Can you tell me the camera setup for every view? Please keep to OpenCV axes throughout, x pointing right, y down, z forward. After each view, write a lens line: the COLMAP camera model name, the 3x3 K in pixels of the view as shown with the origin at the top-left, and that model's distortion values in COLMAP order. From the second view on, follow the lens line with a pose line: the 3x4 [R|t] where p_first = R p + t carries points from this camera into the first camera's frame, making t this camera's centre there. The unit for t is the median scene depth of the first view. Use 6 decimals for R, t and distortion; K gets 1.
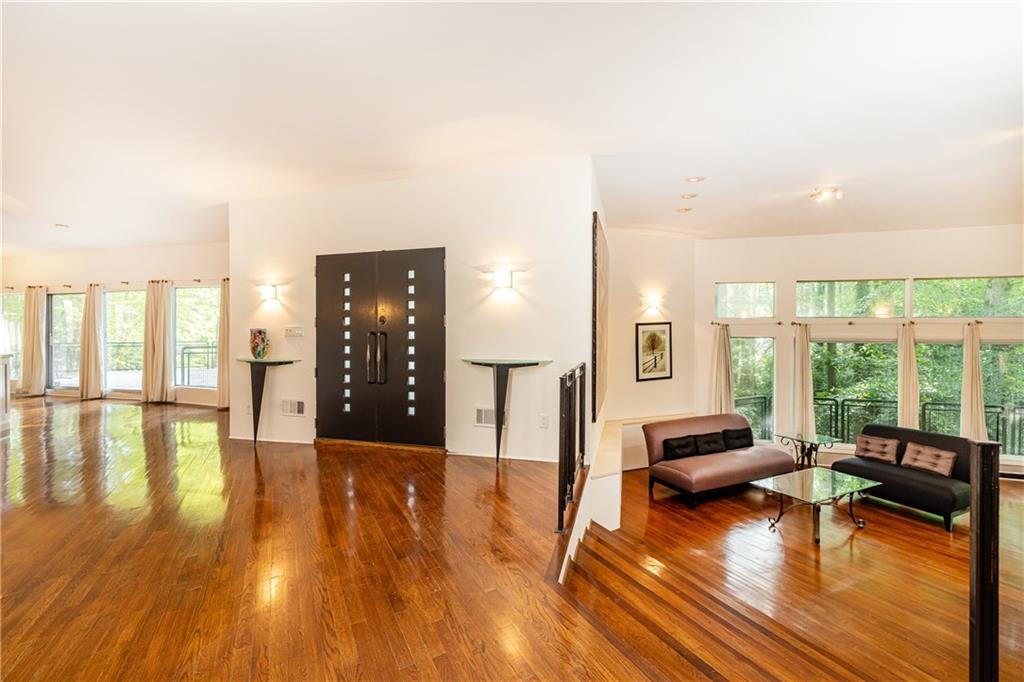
lens RADIAL K [[450.9, 0, 519.7], [0, 450.9, 336.3], [0, 0, 1]] dist [0.005359, -0.000580]
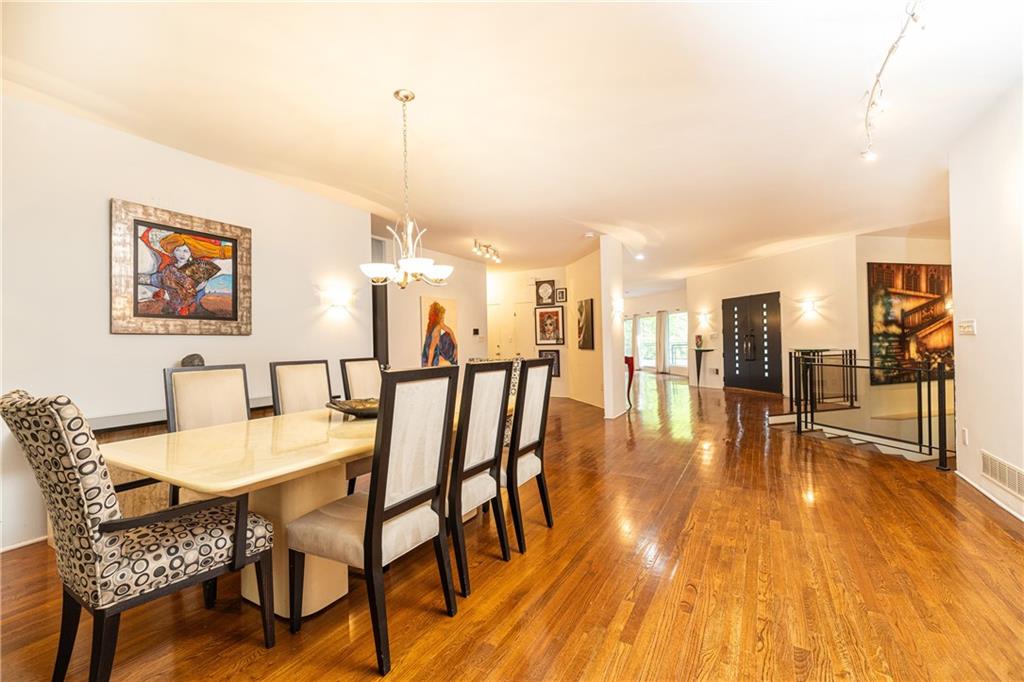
lens RADIAL K [[450.9, 0, 509.2], [0, 450.9, 337.6], [0, 0, 1]] dist [0.005359, -0.000580]
pose [[0.540587, -0.021897, -0.841003, 0.771372], [0.024627, 0.999645, -0.010197, -0.004499], [0.840927, -0.015199, 0.540935, -0.964045]]
